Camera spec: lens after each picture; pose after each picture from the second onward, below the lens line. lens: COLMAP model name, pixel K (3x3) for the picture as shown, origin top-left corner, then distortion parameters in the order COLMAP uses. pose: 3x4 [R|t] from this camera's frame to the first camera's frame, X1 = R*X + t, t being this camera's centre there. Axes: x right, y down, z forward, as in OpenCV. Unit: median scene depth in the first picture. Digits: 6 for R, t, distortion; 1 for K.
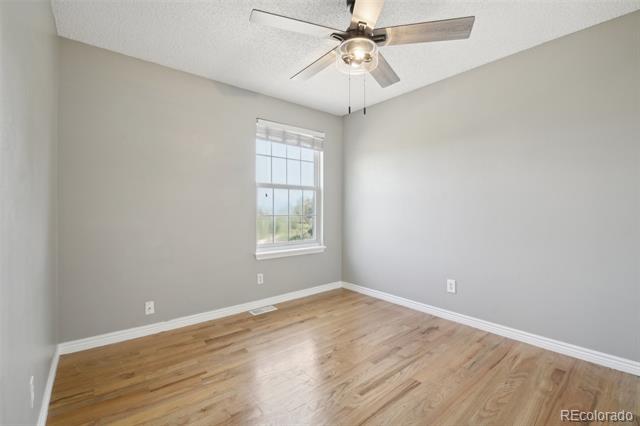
lens RADIAL K [[282.9, 0, 316.9], [0, 282.9, 211.6], [0, 0, 1]] dist [-0.000130, -0.009737]
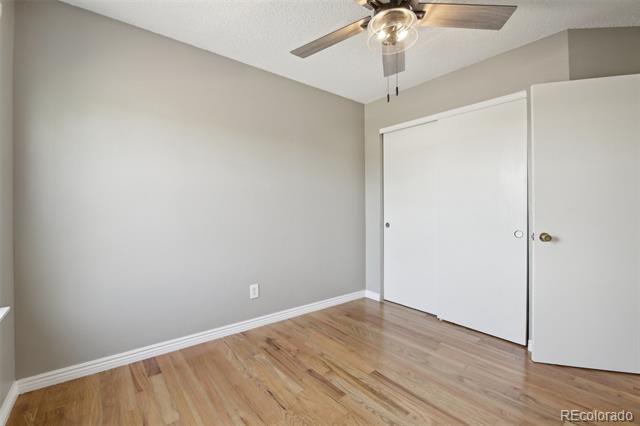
lens RADIAL K [[282.9, 0, 316.9], [0, 282.9, 211.6], [0, 0, 1]] dist [-0.000130, -0.009737]
pose [[0.008592, -0.010774, 0.999905, -0.570894], [0.006977, 0.999918, 0.010714, -0.012369], [-0.999939, 0.006884, 0.008666, 0.973803]]
